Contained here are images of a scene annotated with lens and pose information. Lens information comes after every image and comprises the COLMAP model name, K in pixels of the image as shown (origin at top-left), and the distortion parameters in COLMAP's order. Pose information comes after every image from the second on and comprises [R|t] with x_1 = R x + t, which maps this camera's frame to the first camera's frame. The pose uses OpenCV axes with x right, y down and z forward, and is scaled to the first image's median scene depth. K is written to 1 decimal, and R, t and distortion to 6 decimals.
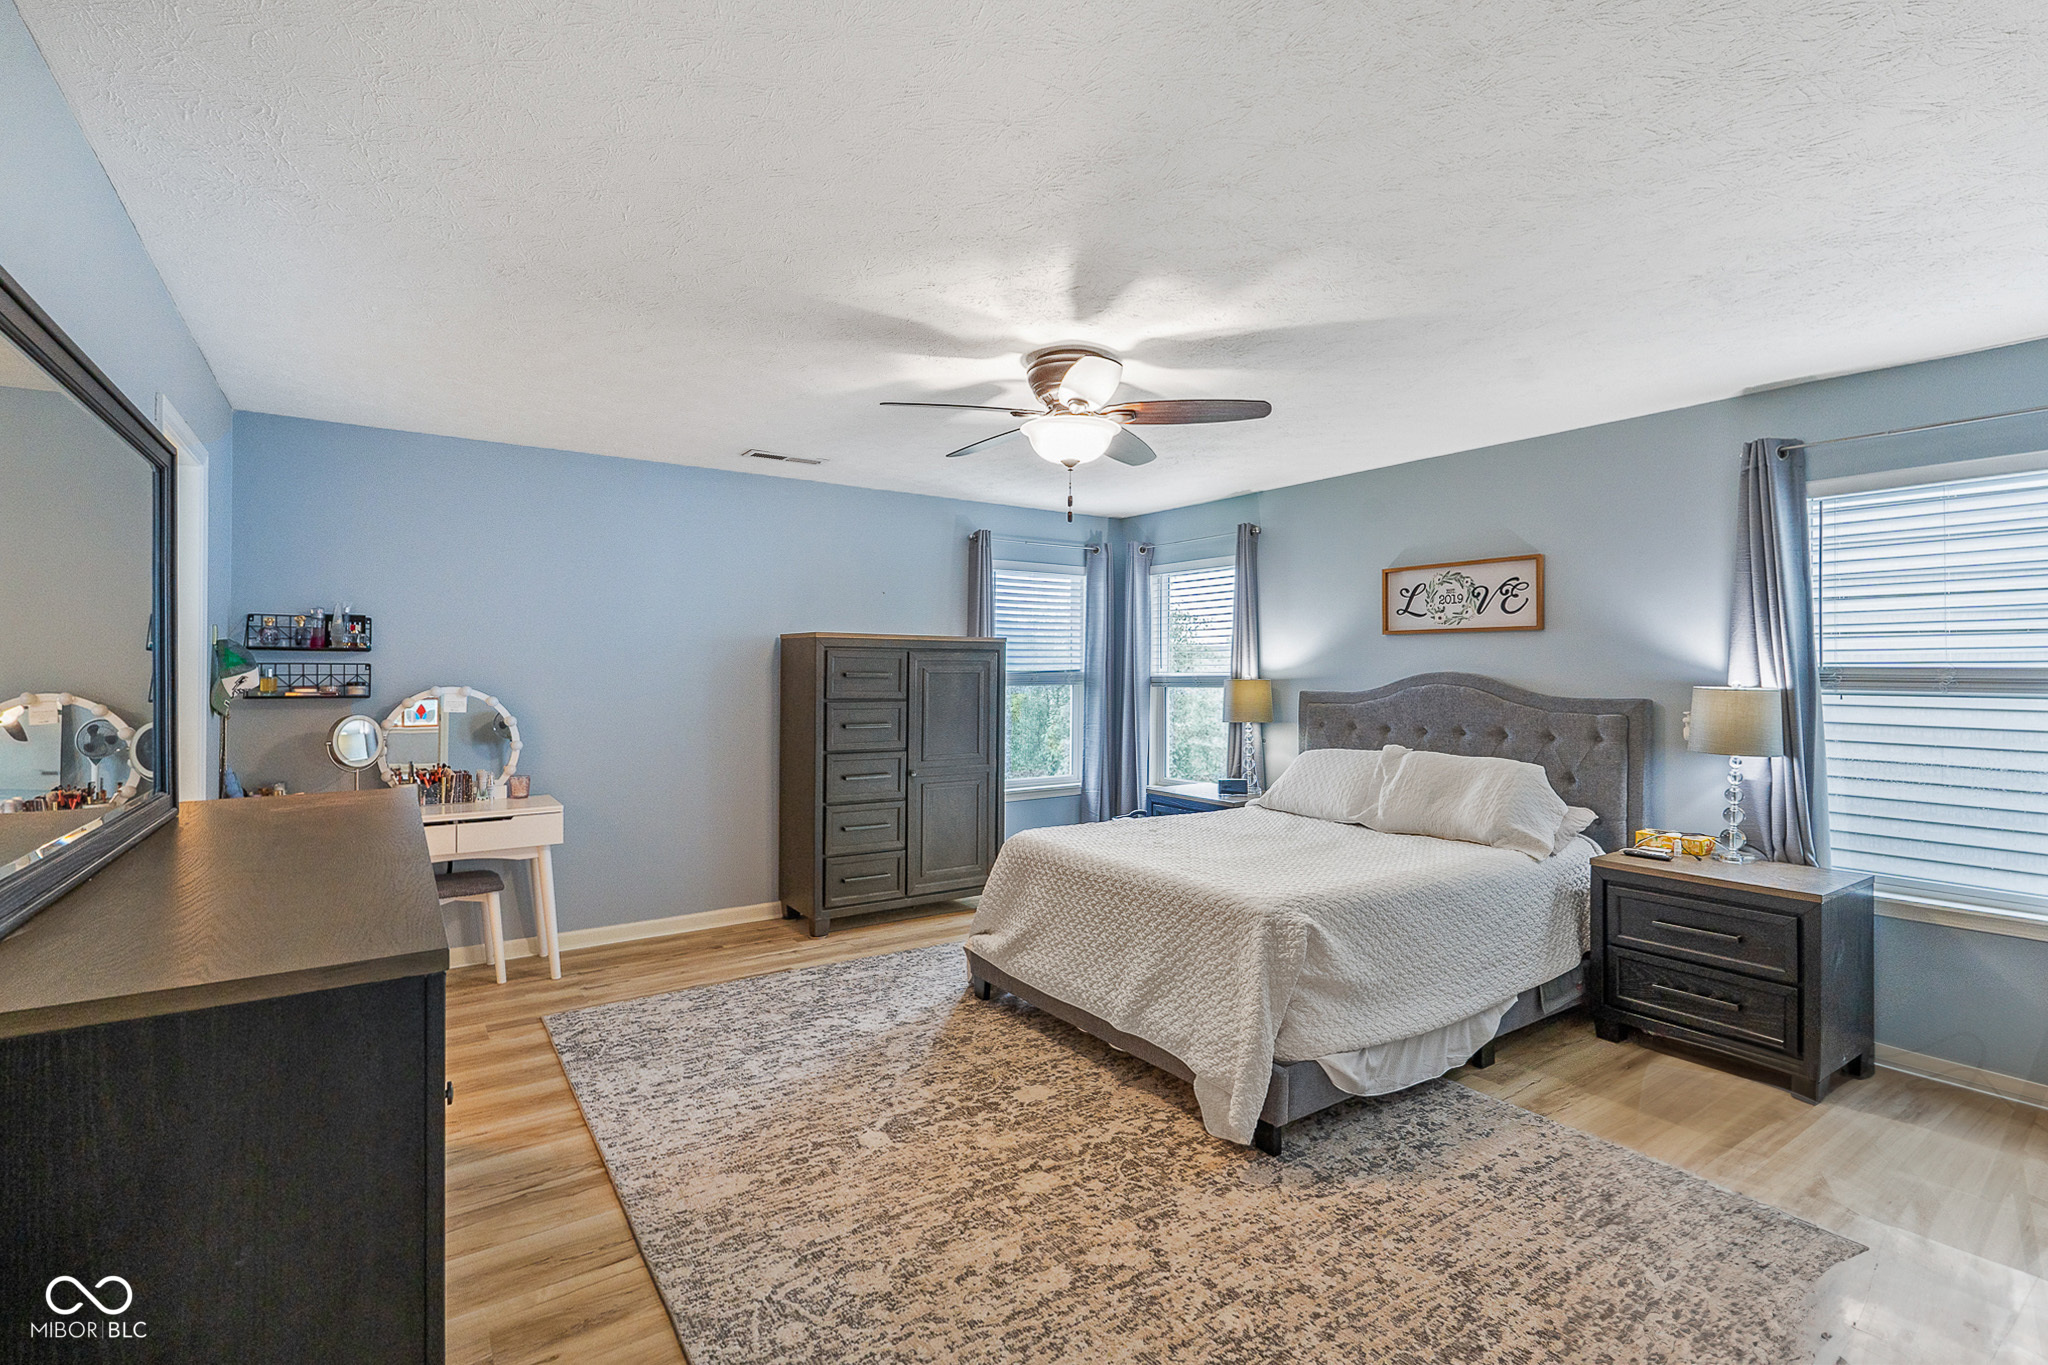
lens RADIAL K [[938.6, 0, 1022.7], [0, 938.6, 648.6], [0, 0, 1]] dist [0.000175, 0.000093]
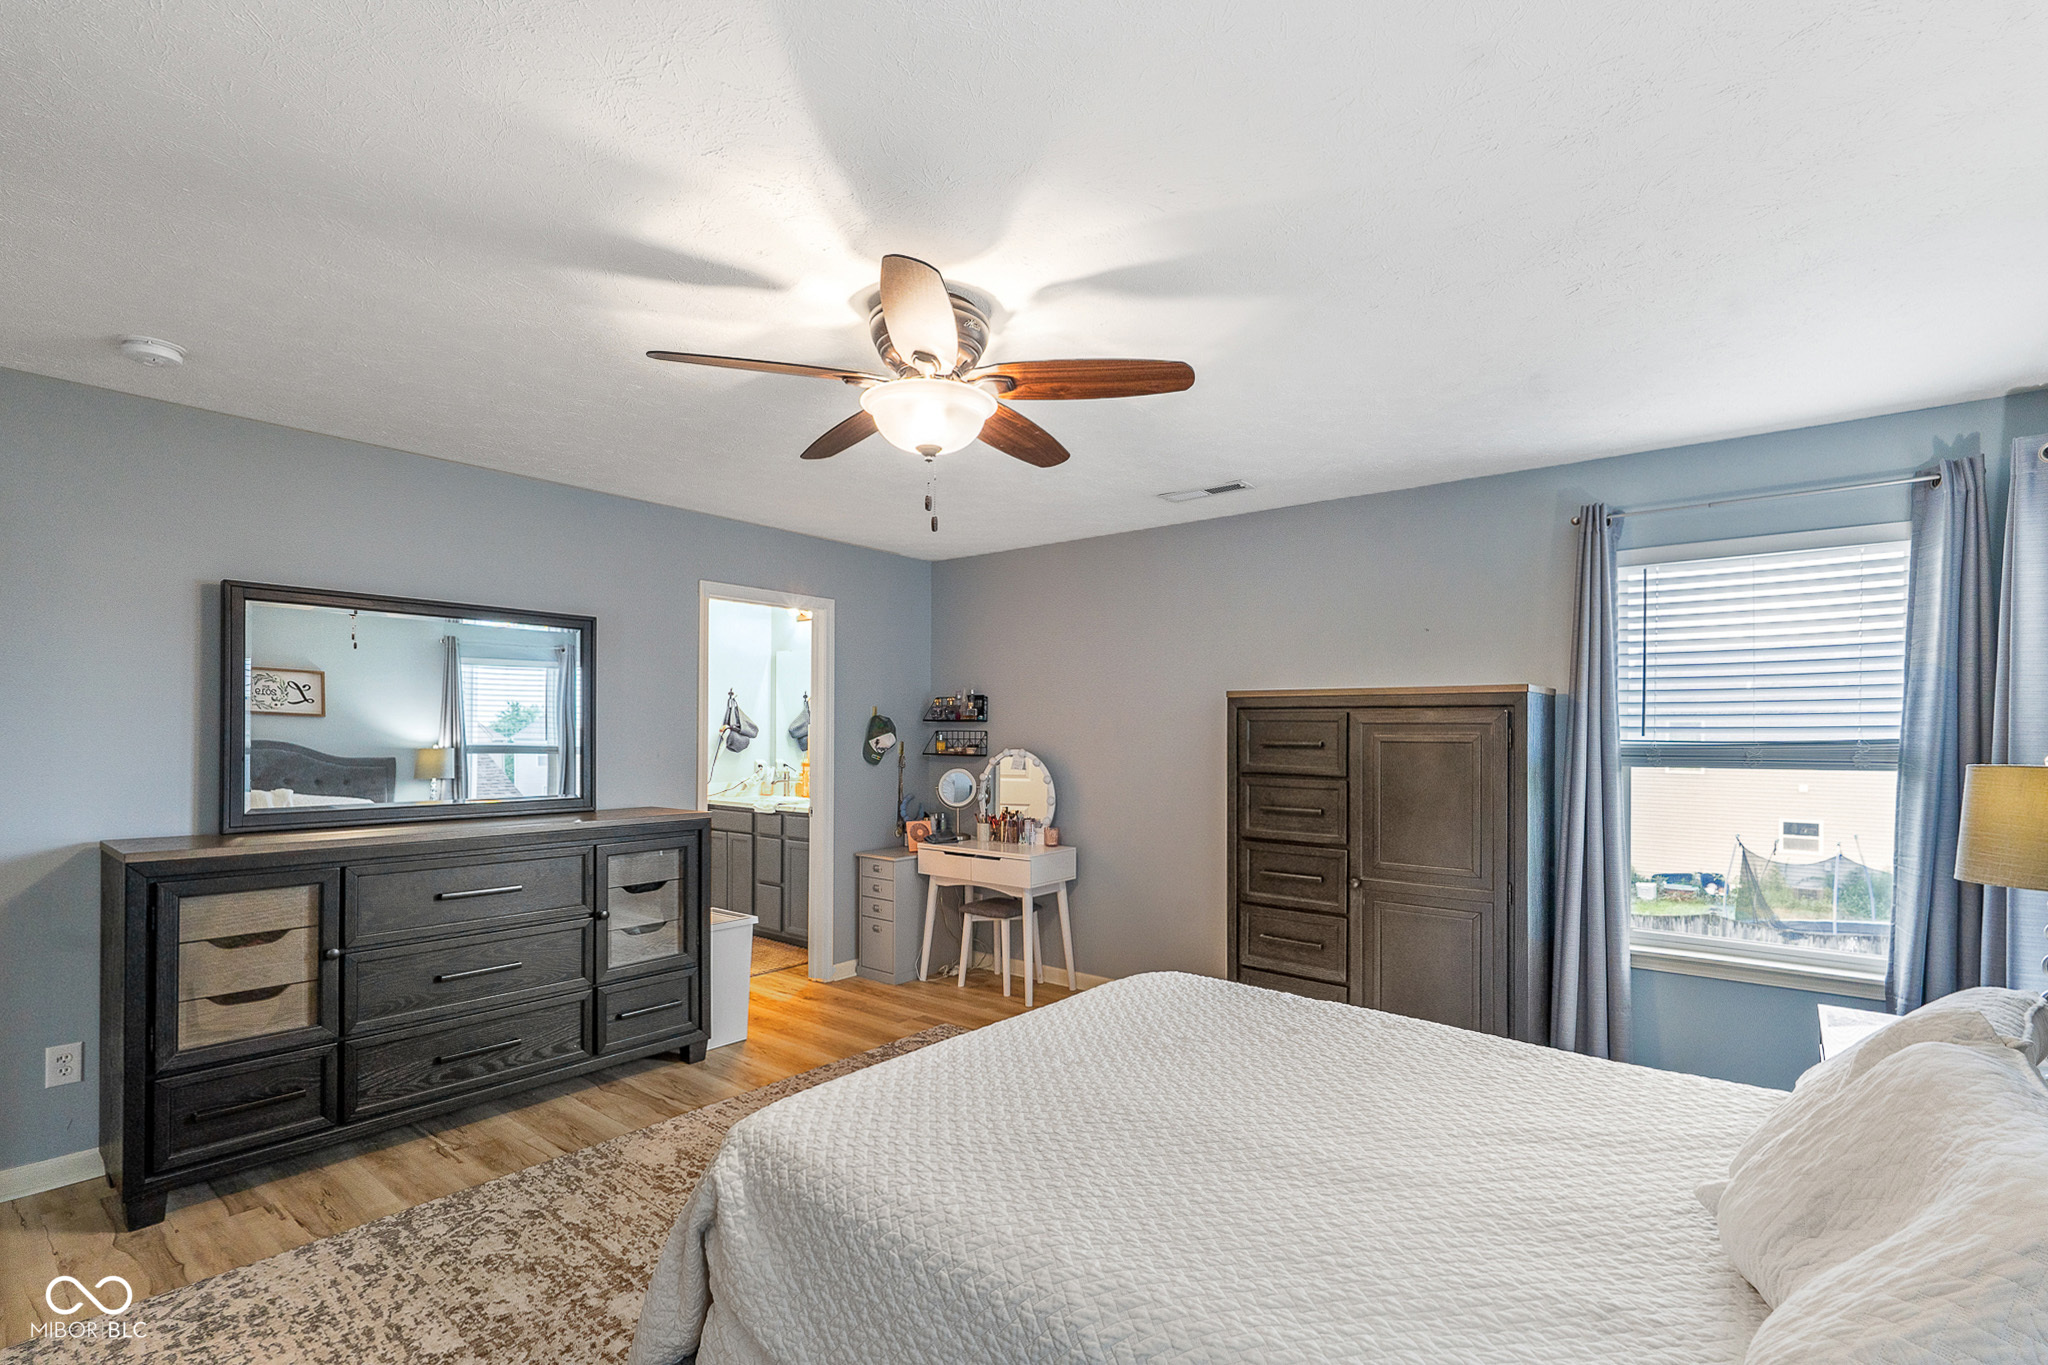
lens RADIAL K [[942.6, 0, 1027.9], [0, 942.6, 712.4], [0, 0, 1]] dist [-0.001628, -0.000023]
pose [[0.279093, -0.022836, -0.959993, 0.636488], [0.014594, 0.999703, -0.019537, 0.017755], [0.960153, -0.008558, 0.279343, 0.714360]]
